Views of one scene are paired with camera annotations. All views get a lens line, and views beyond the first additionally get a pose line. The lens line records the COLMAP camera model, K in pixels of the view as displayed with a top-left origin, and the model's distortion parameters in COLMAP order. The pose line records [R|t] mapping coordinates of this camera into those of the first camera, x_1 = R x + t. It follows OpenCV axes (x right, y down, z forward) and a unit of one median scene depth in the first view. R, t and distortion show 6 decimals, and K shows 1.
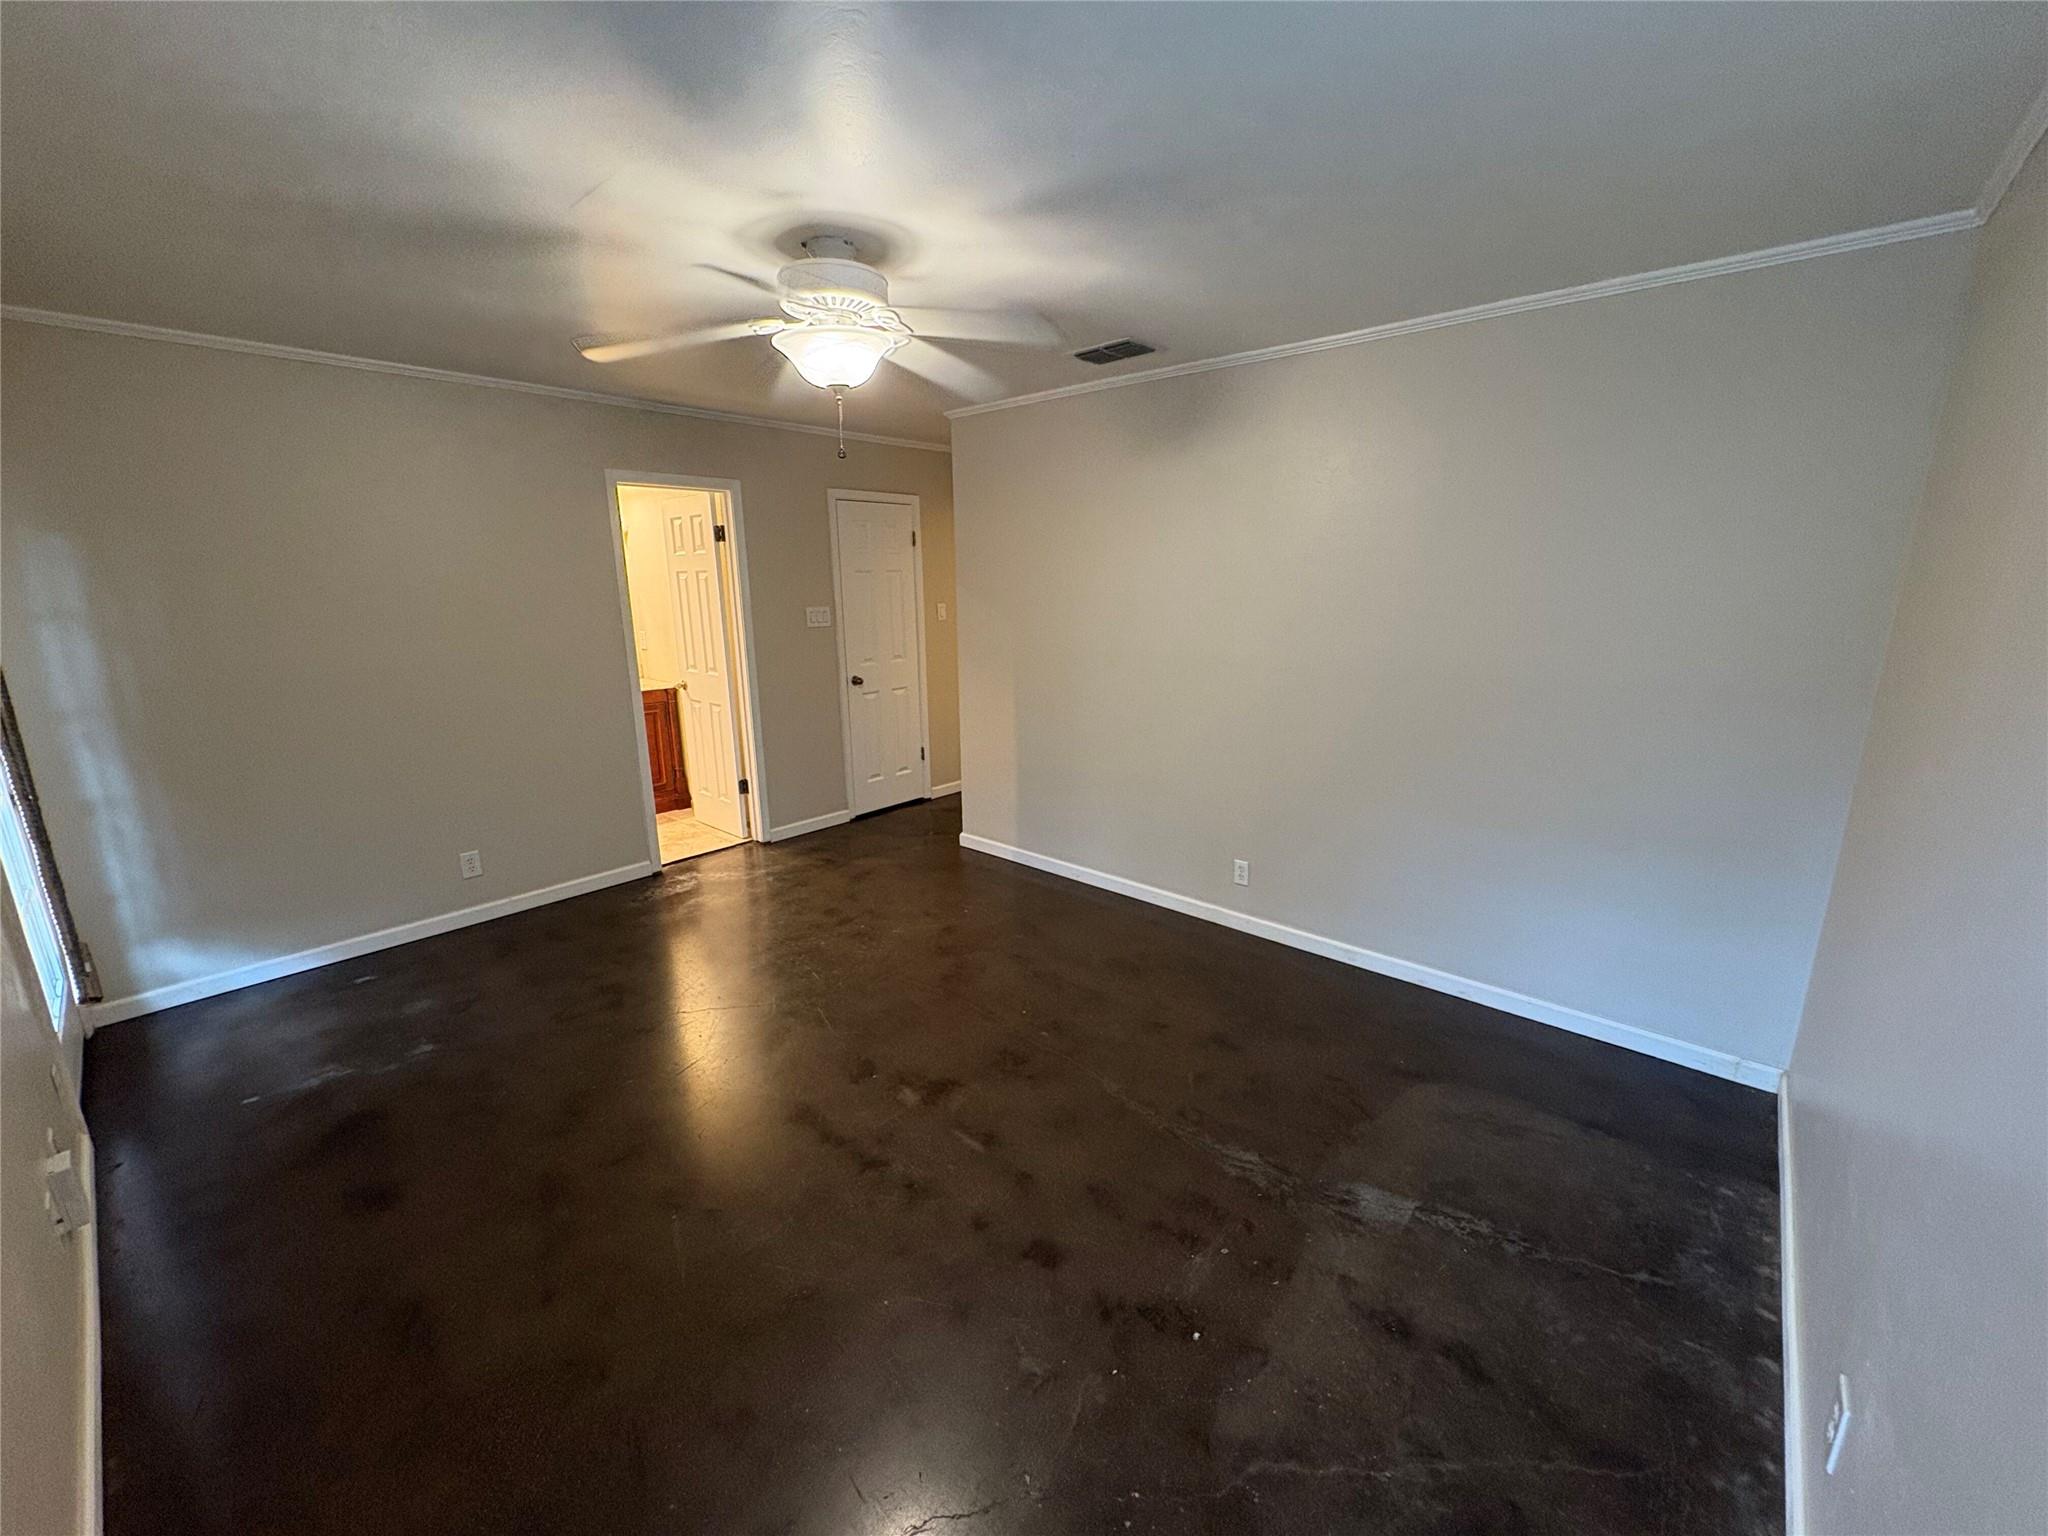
lens RADIAL K [[813.0, 0, 1024.0], [0, 813.0, 768.0], [0, 0, 1]] dist [0.000037, -0.000093]
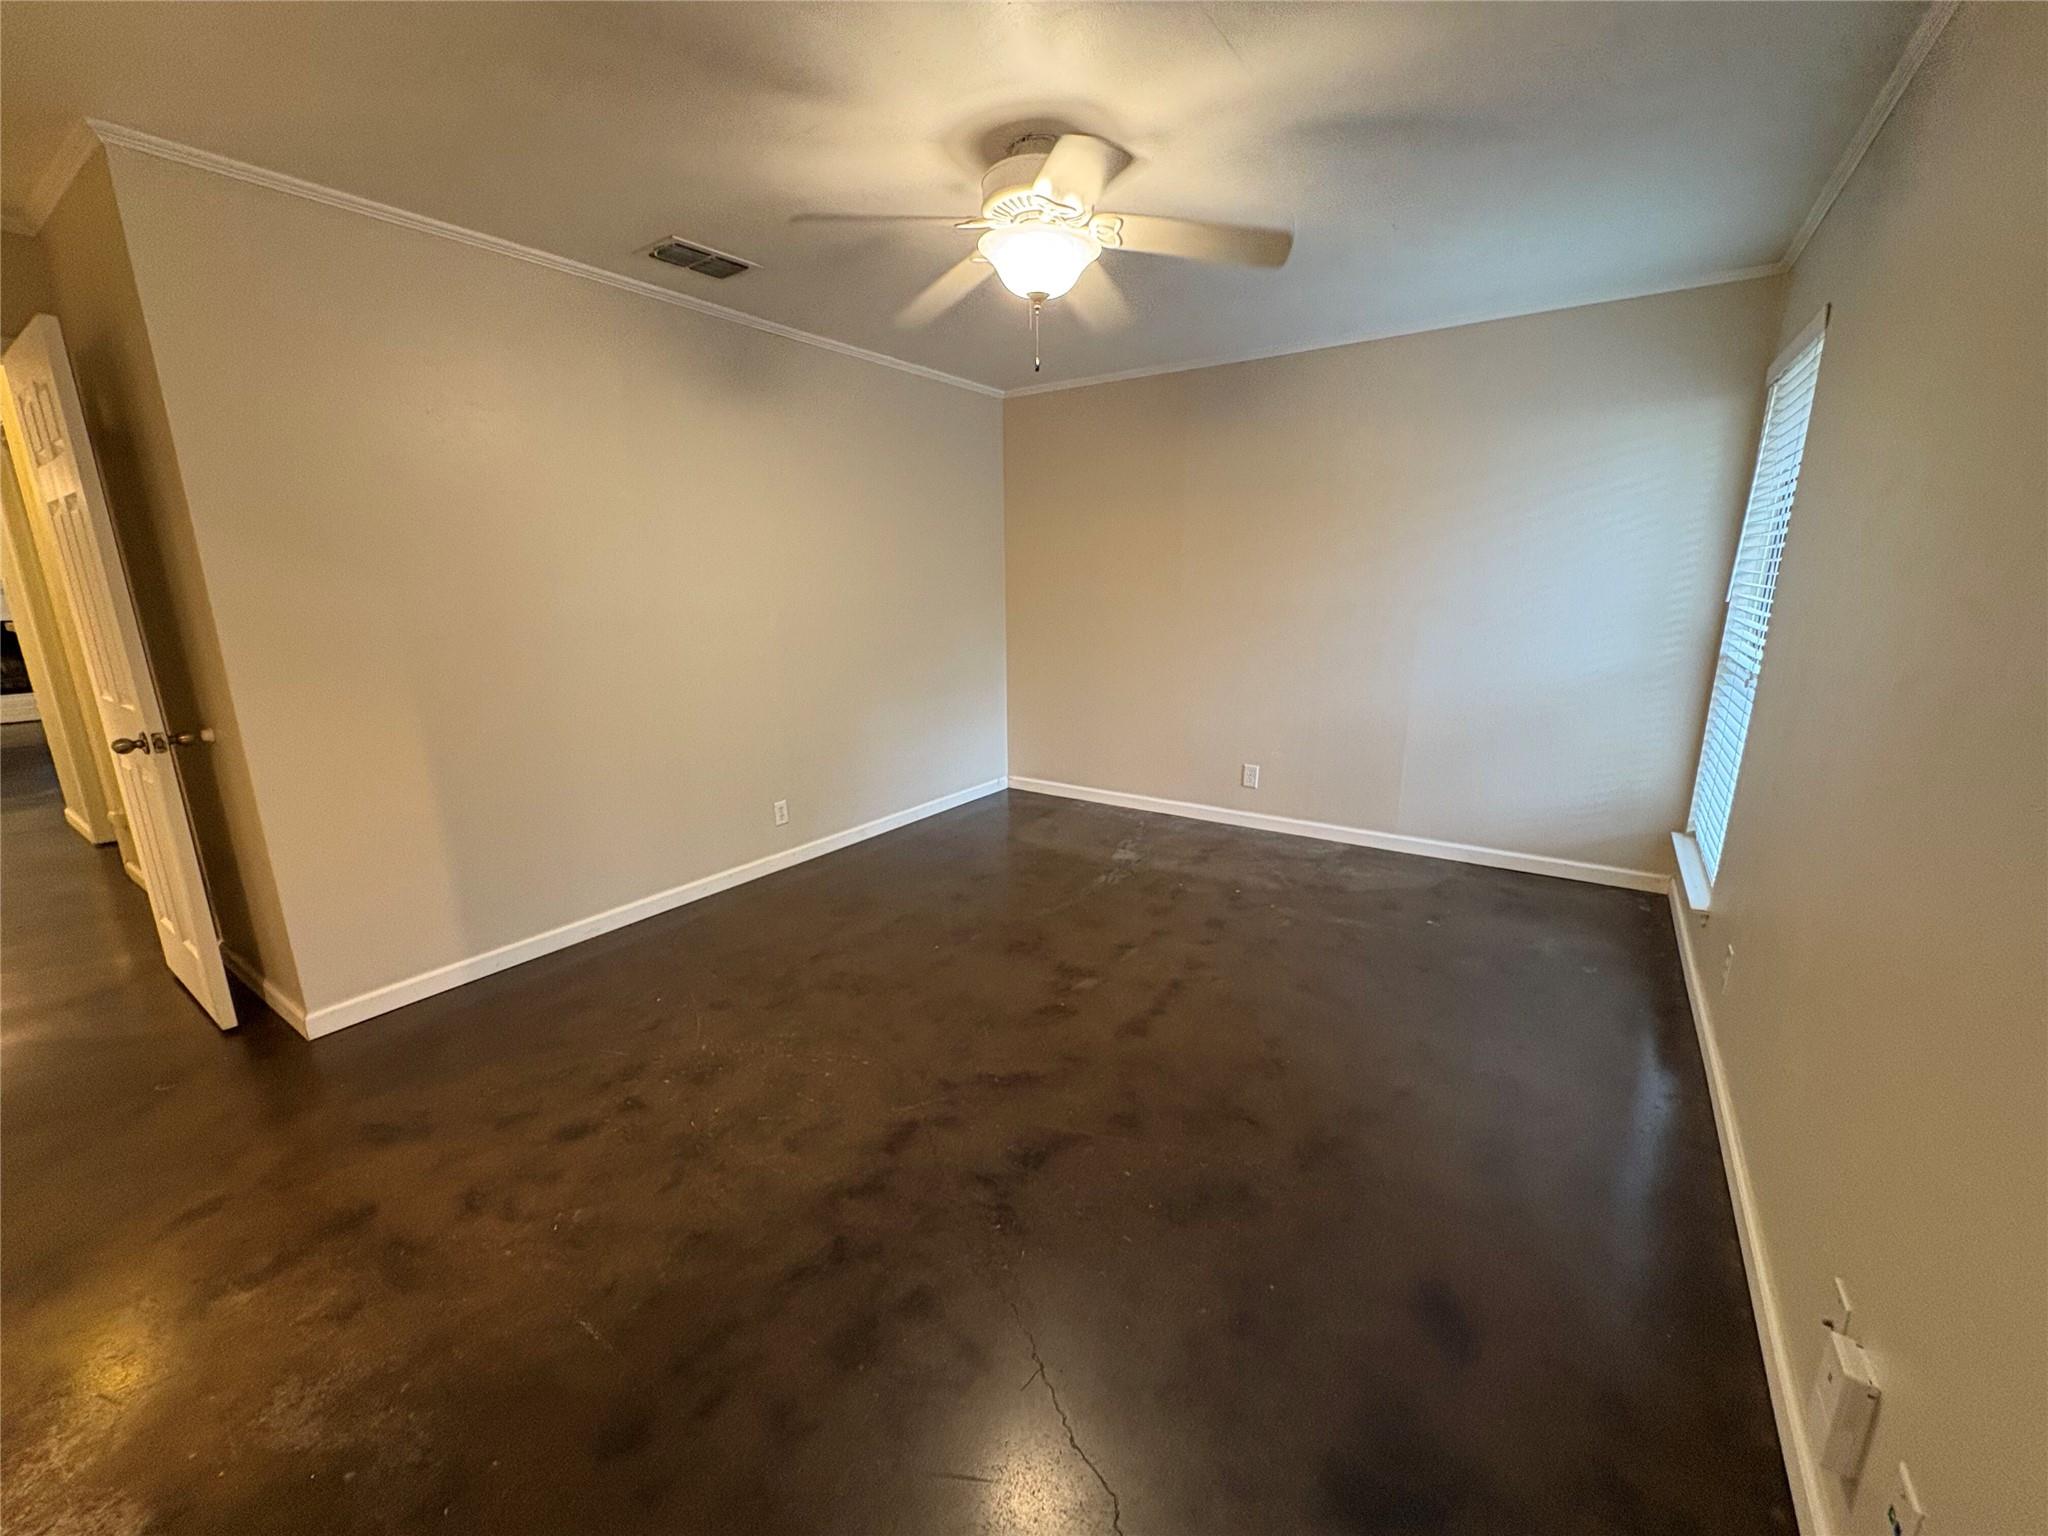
lens RADIAL K [[813.0, 0, 1024.0], [0, 813.0, 768.0], [0, 0, 1]] dist [0.000037, -0.000093]
pose [[-0.124261, -0.220271, 0.967491, -1.232090], [0.236137, 0.940470, 0.244448, -0.173520], [-0.963742, 0.258836, -0.064849, 1.174016]]
